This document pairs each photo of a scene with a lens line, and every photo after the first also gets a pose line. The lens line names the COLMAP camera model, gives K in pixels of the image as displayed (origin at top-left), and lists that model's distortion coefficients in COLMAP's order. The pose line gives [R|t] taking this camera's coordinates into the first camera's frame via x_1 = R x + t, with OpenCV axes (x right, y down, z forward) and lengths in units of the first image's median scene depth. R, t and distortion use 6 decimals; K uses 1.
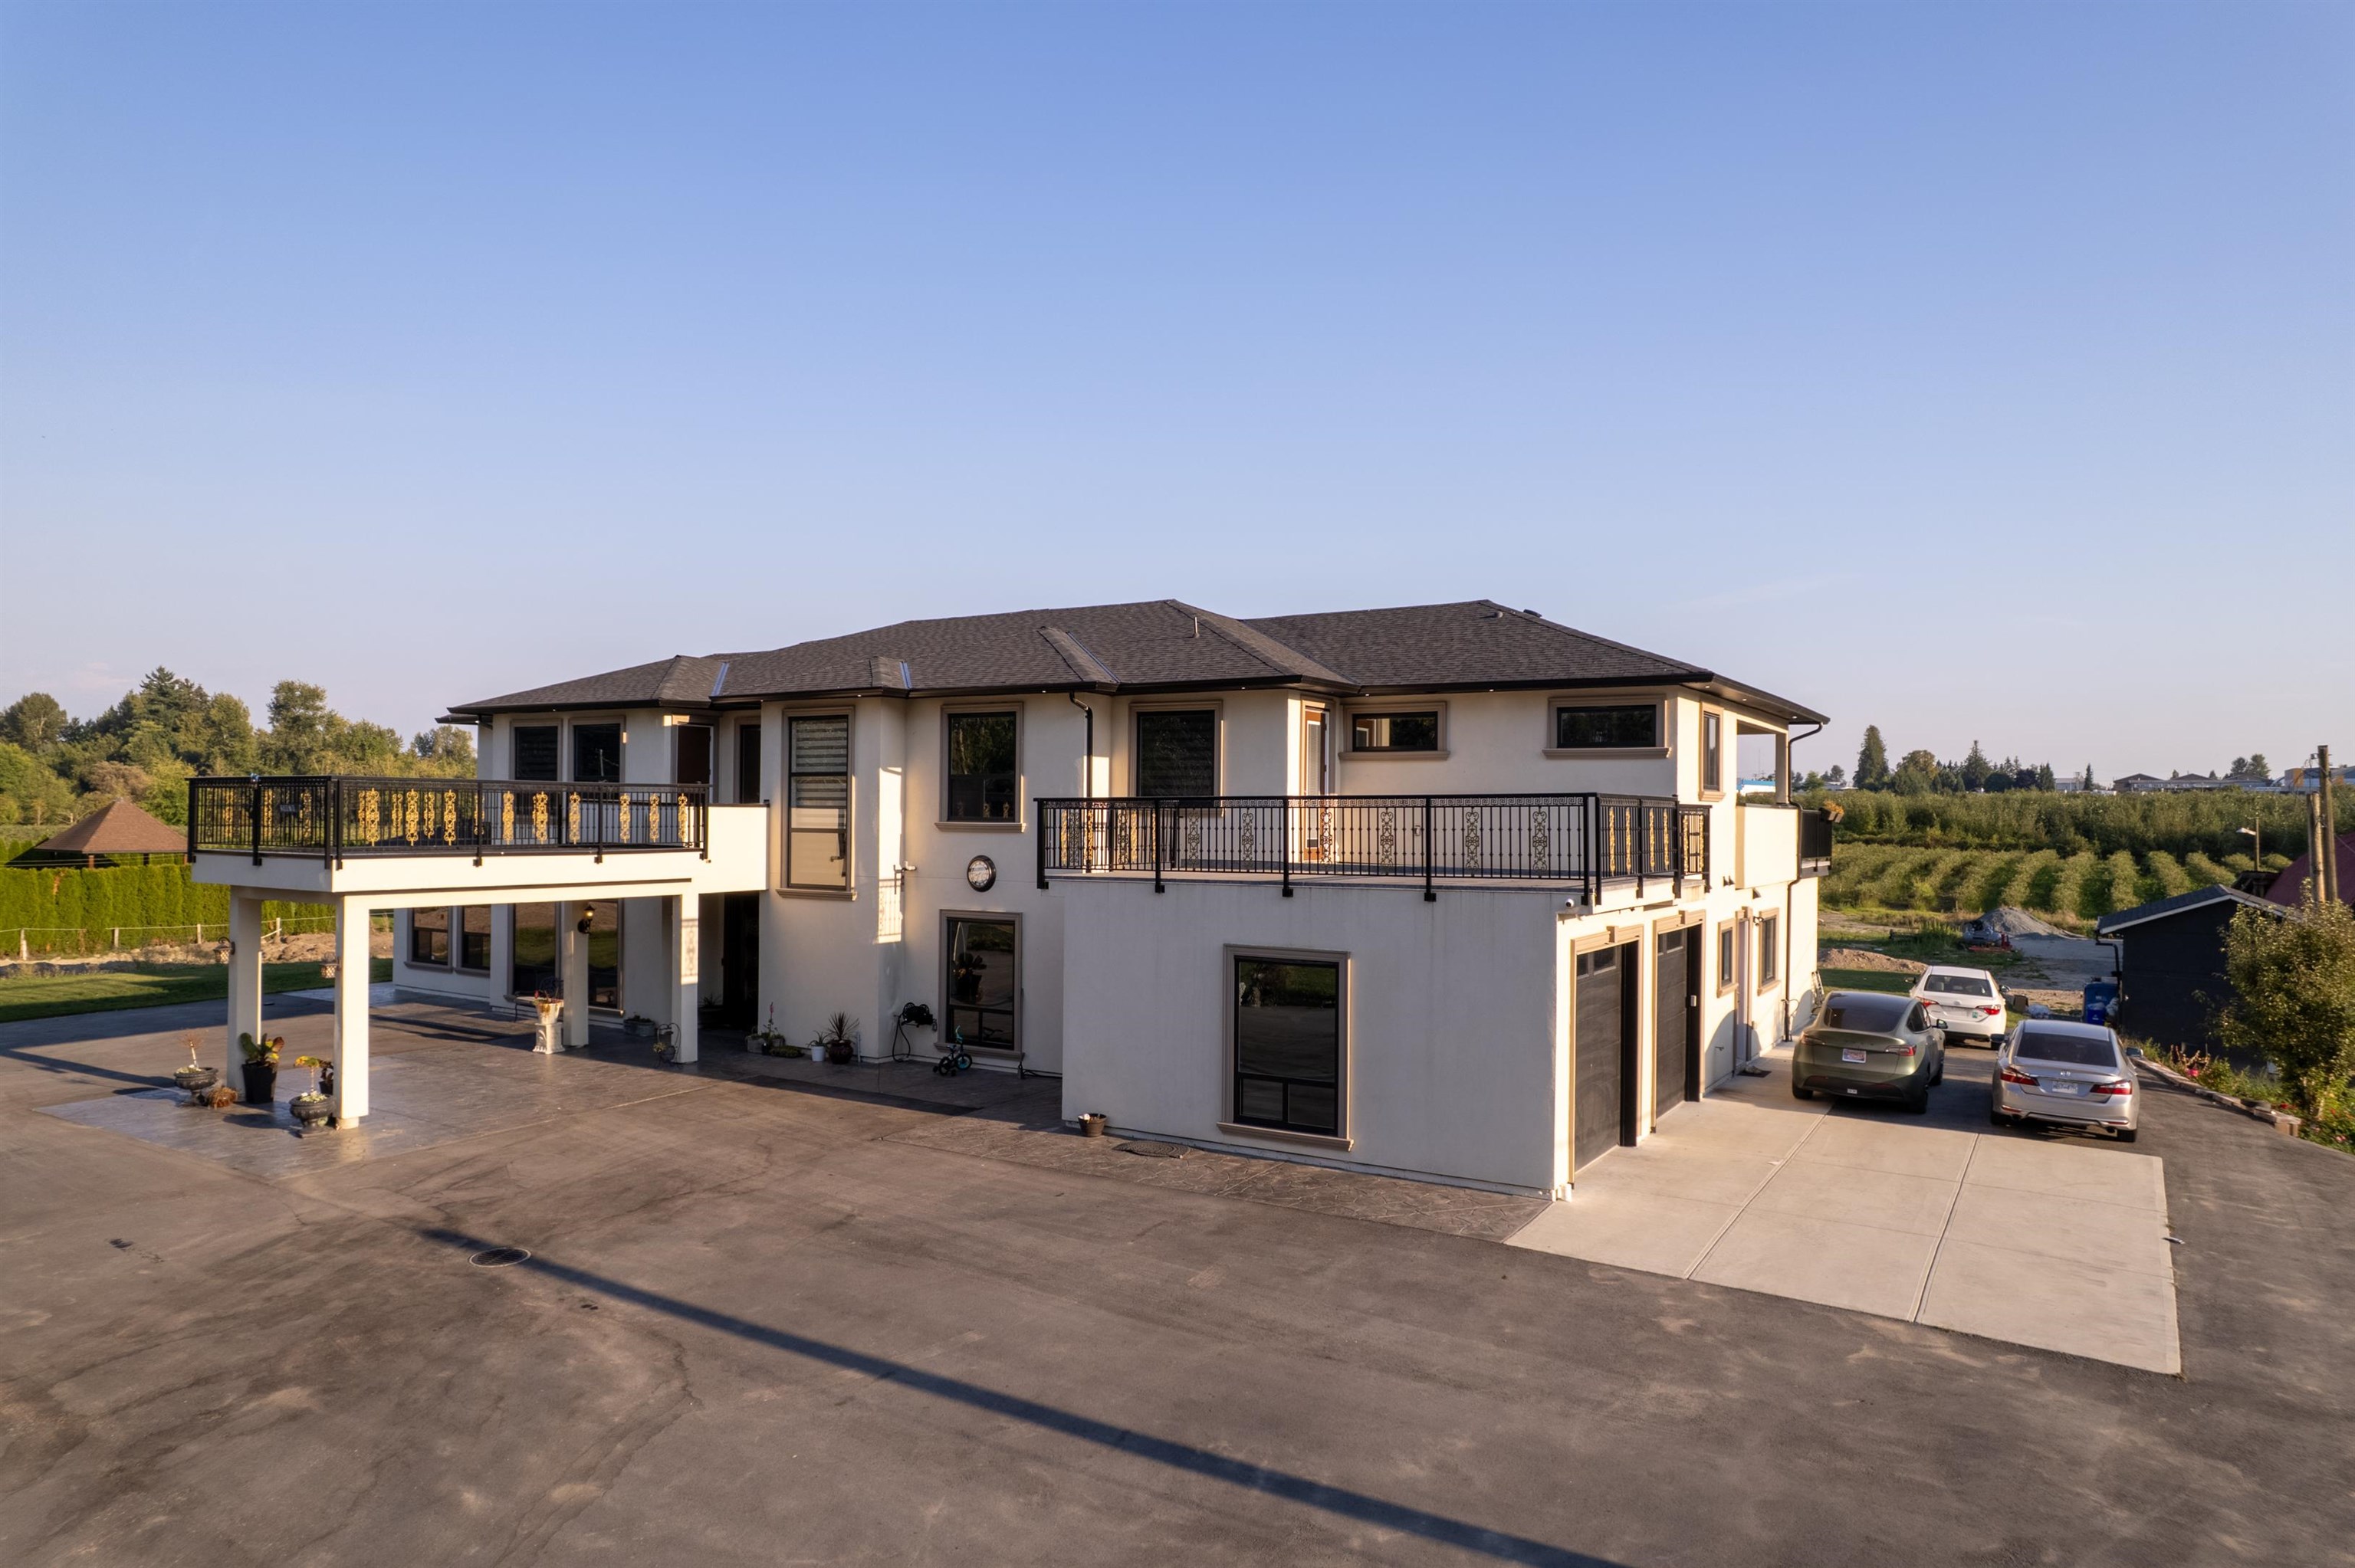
lens RADIAL K [[1490.9, 0, 1177.5], [0, 1490.9, 784.0], [0, 0, 1]] dist [-0.072248, 0.066990]
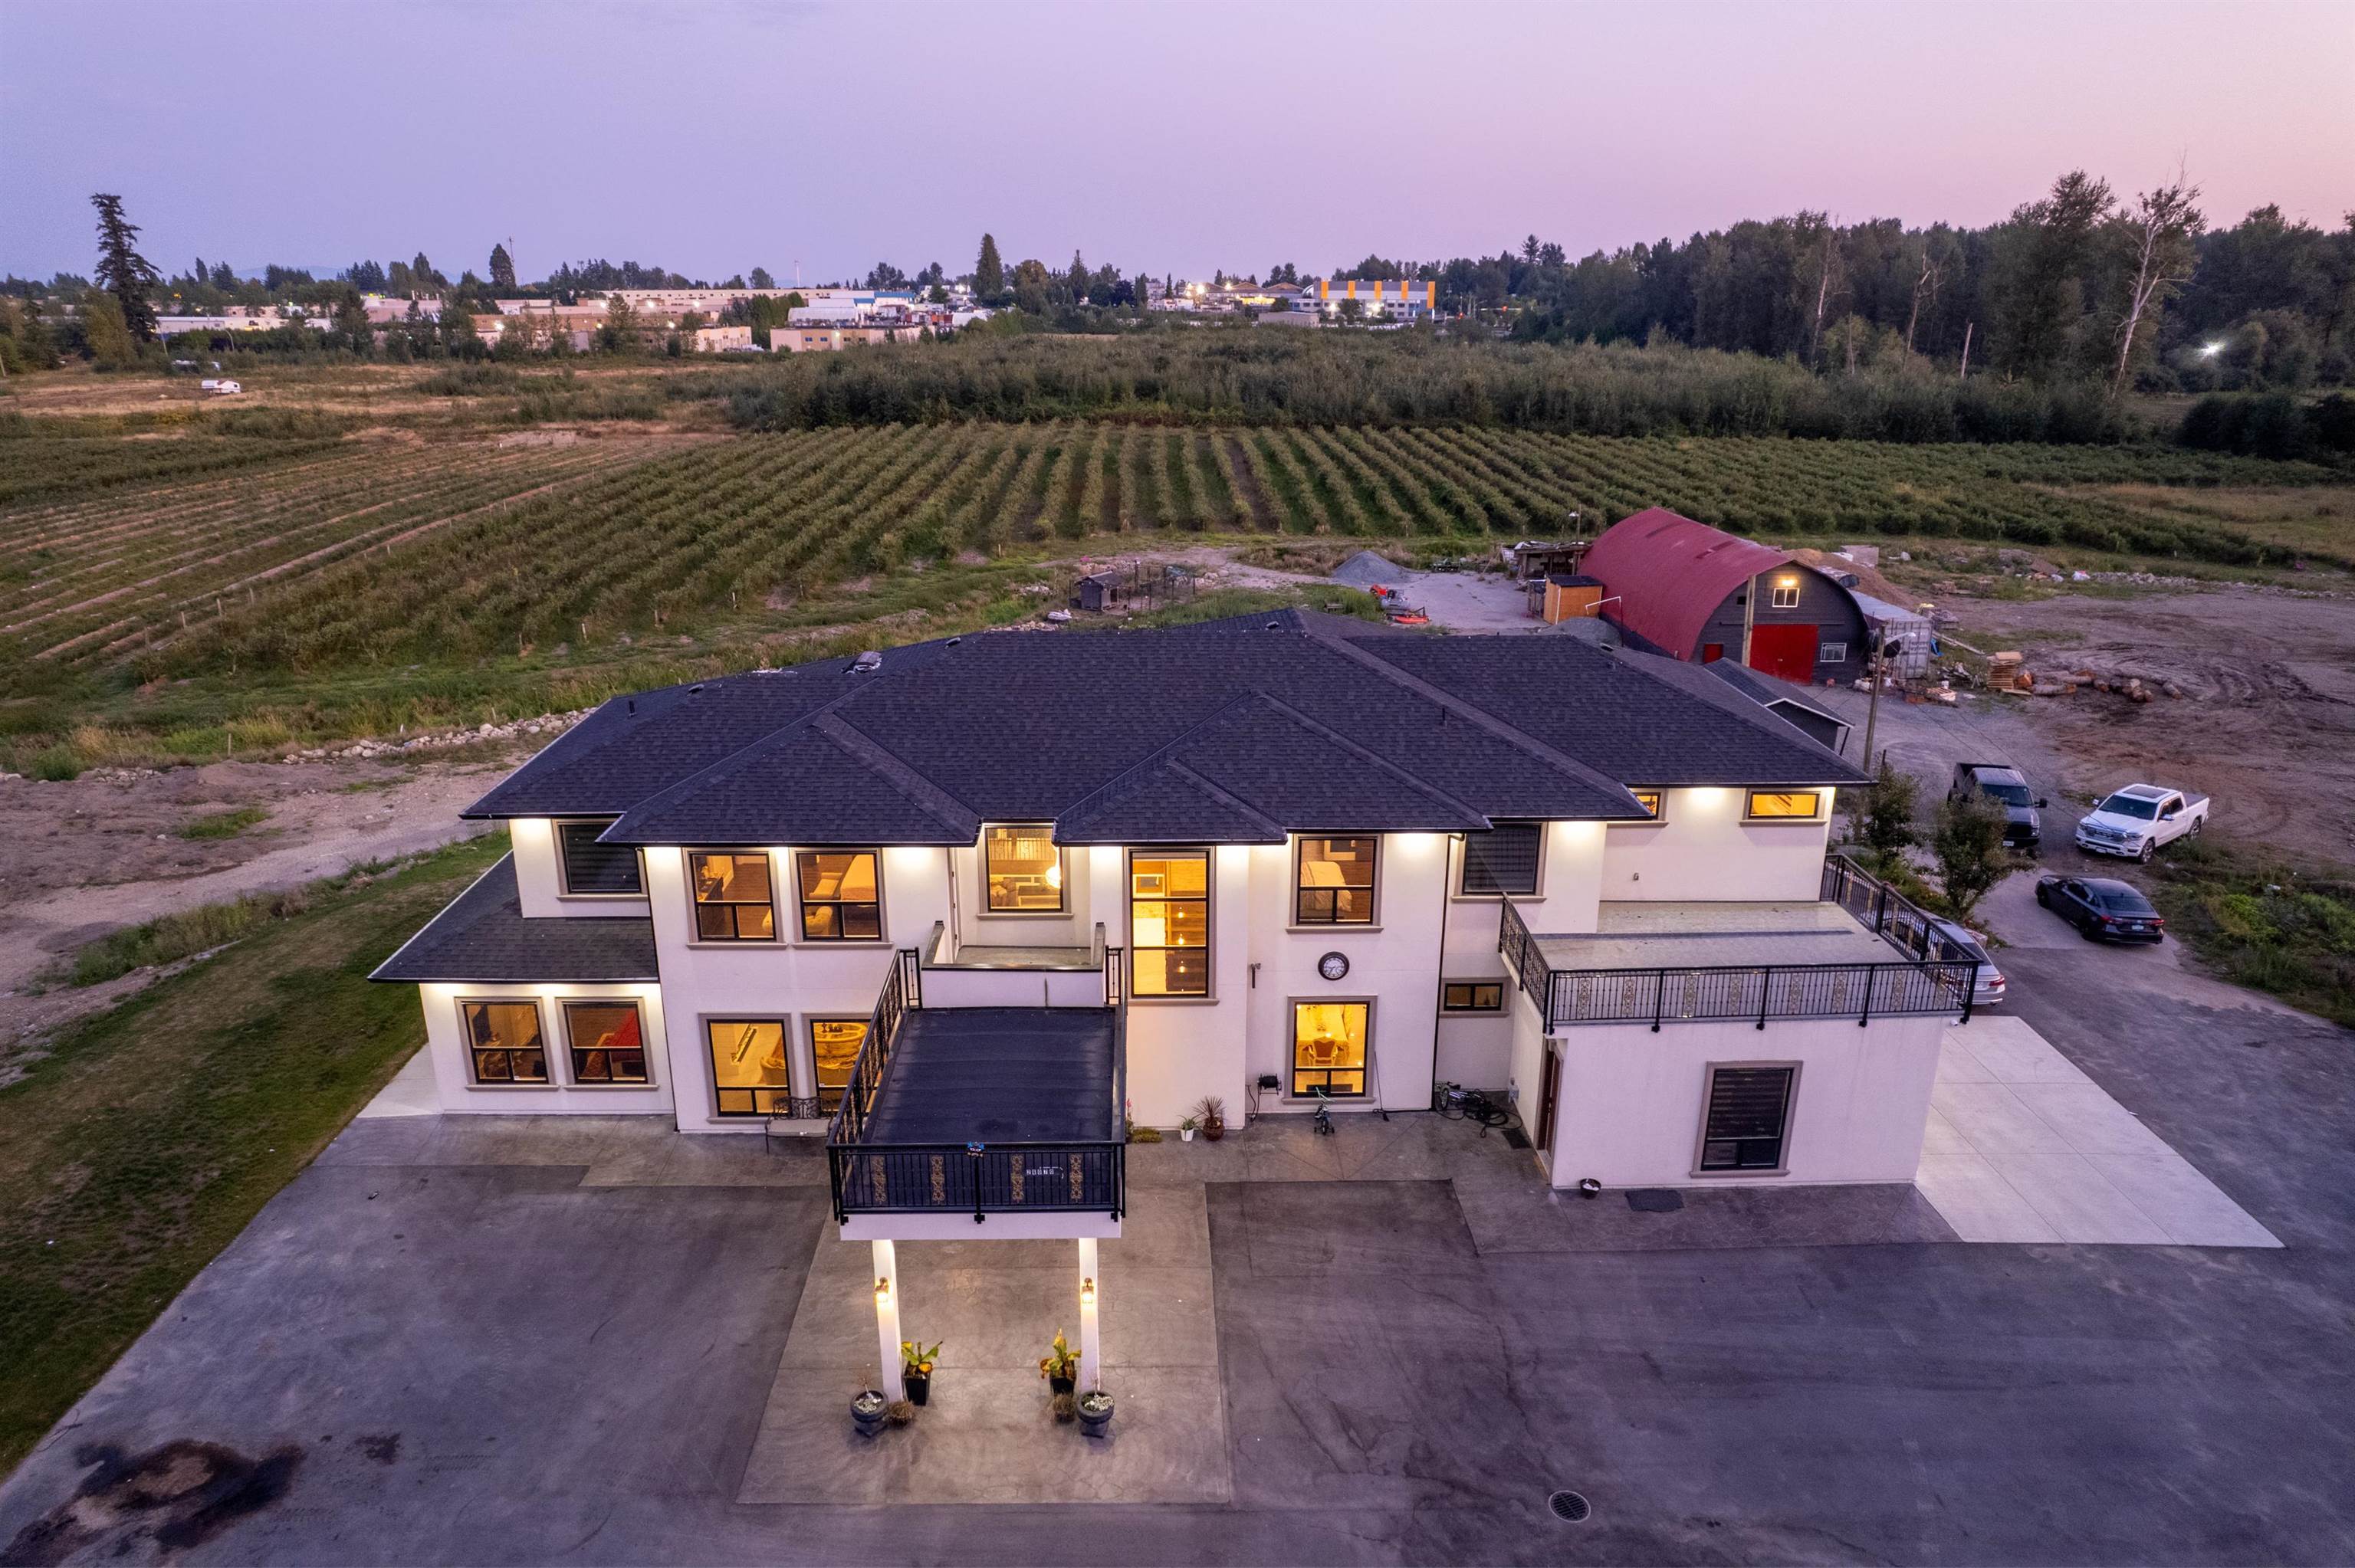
lens RADIAL K [[1490.9, 0, 1177.5], [0, 1490.9, 784.0], [0, 0, 1]] dist [-0.072248, 0.066990]
pose [[0.834724, -0.177811, 0.521171, -1.246338], [-0.002680, 0.945110, 0.326741, -0.696944], [-0.550663, -0.274135, 0.788429, 0.281149]]
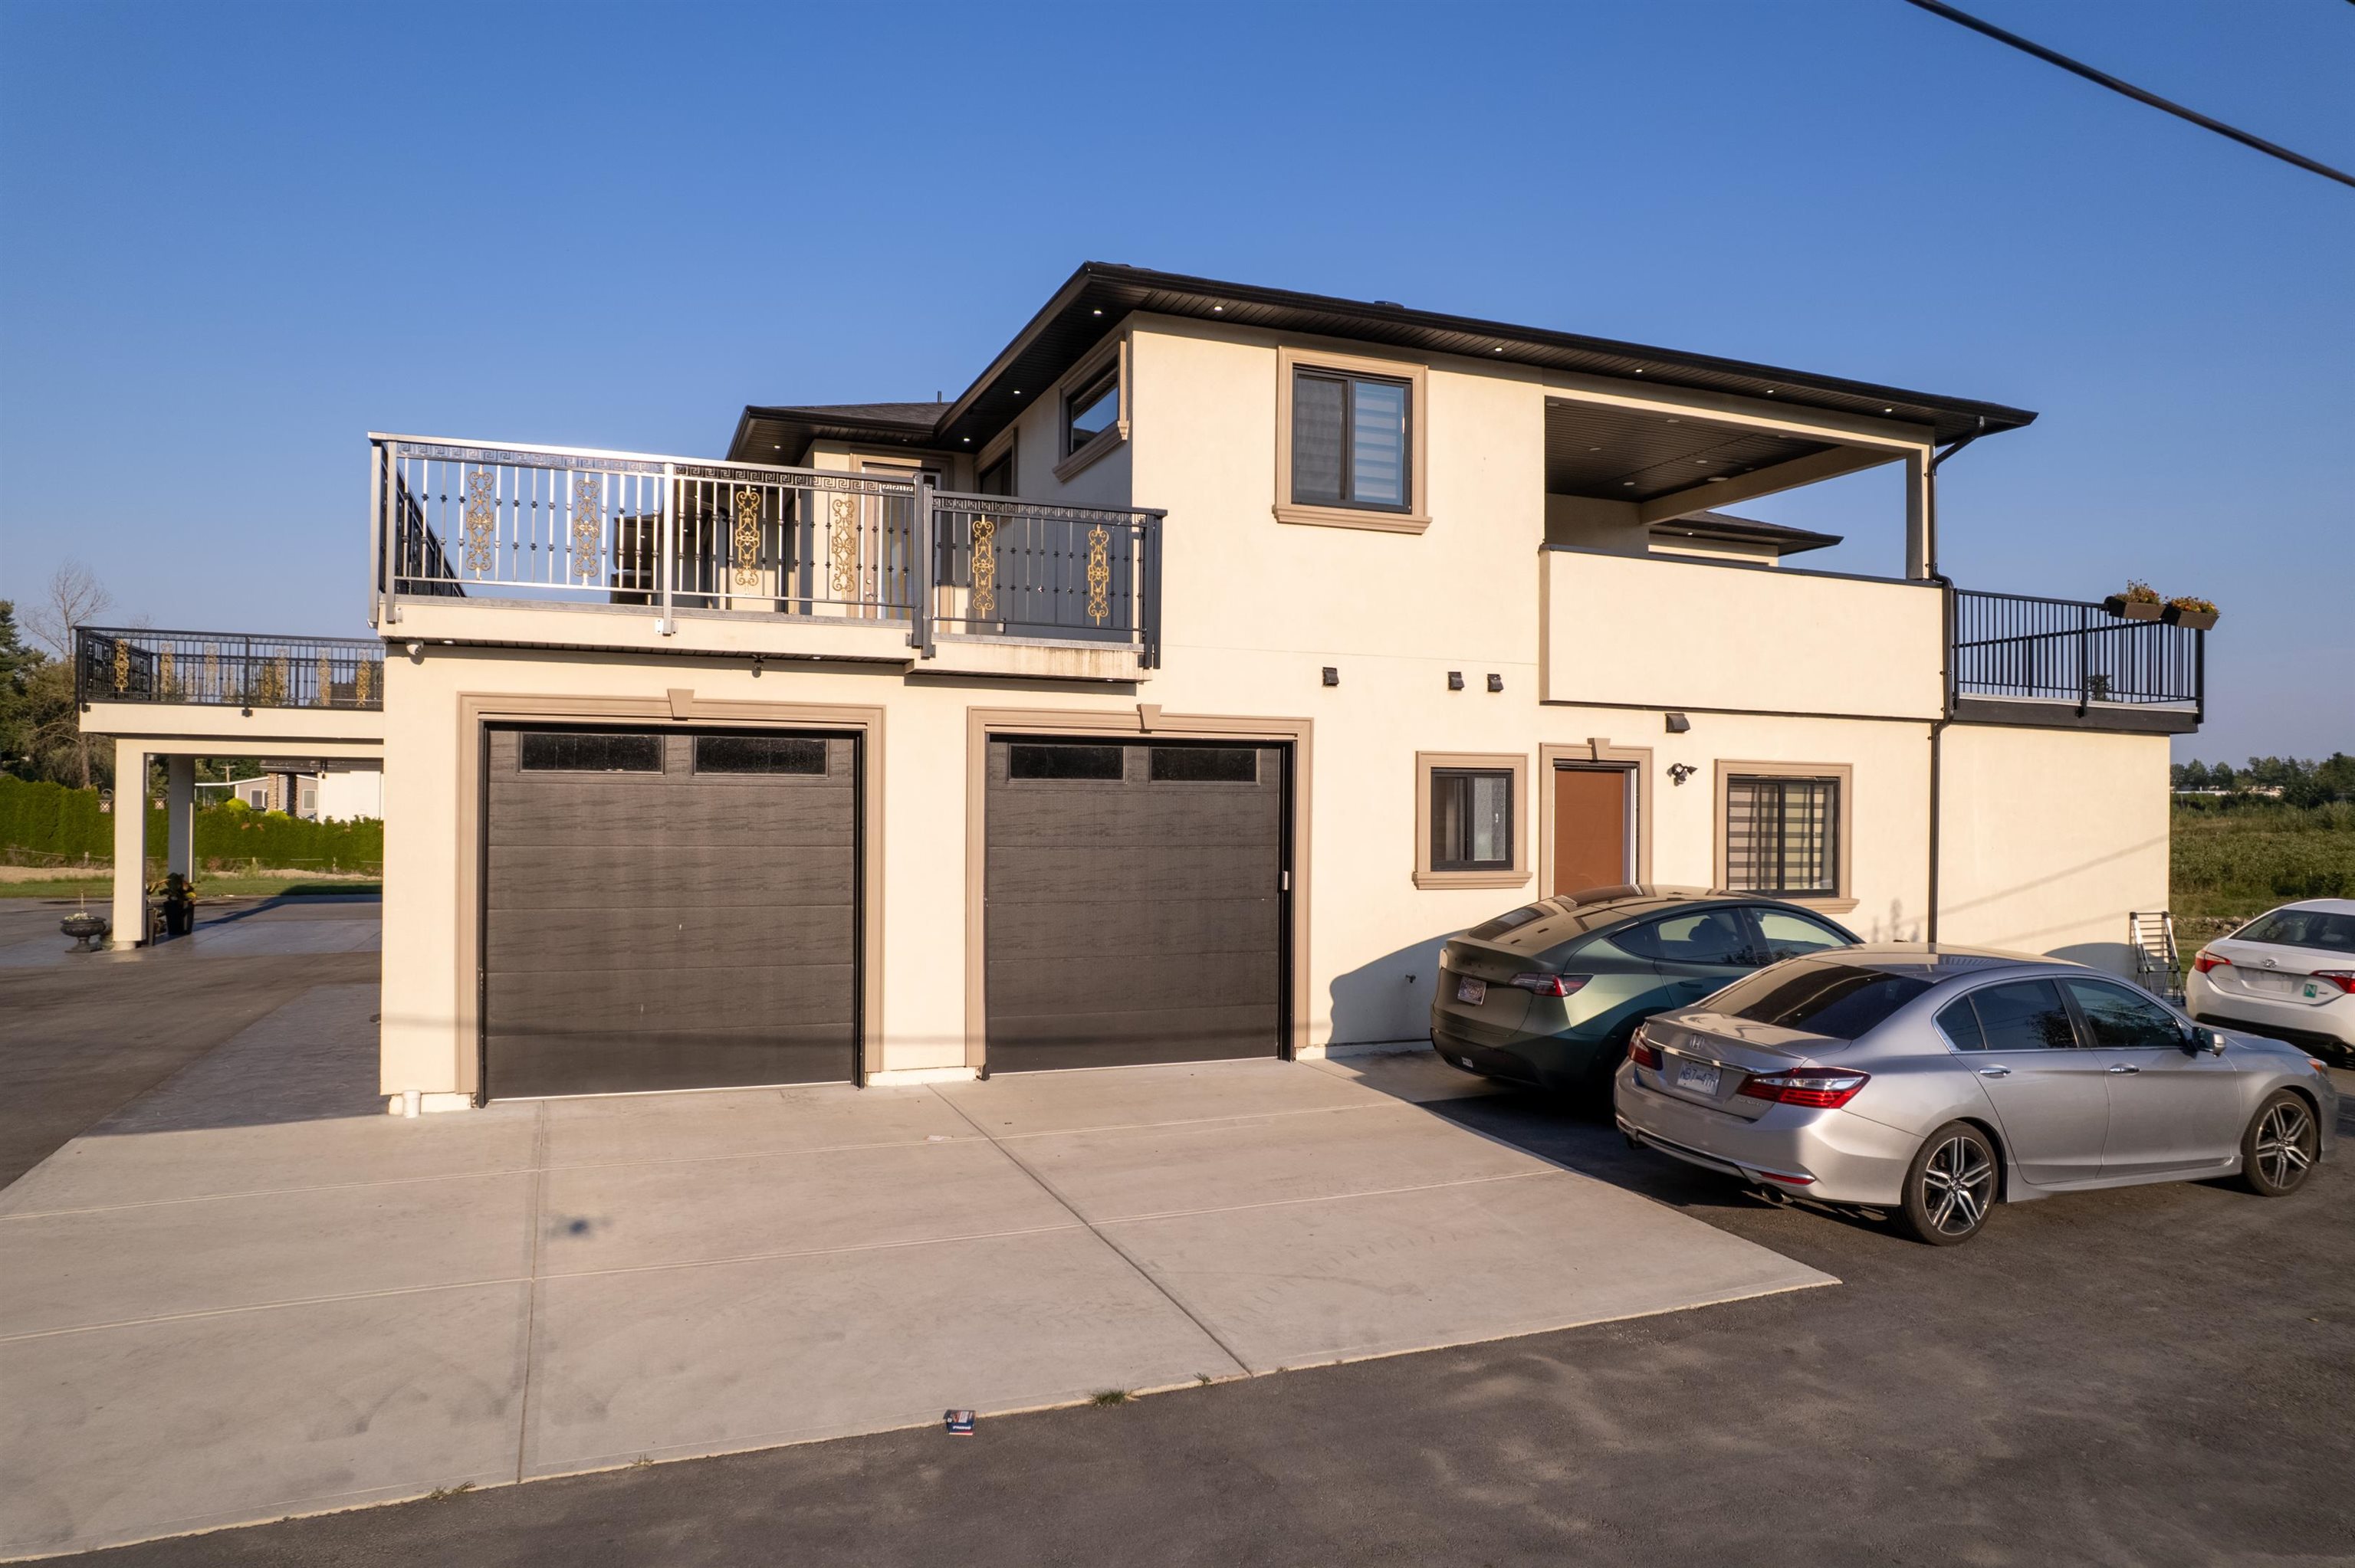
lens RADIAL K [[1490.9, 0, 1177.5], [0, 1490.9, 784.0], [0, 0, 1]] dist [-0.072248, 0.066990]
pose [[0.806741, -0.012989, -0.590763, 0.863339], [0.011566, 0.999914, -0.006190, 0.149720], [0.590793, -0.001839, 0.806821, 0.690305]]
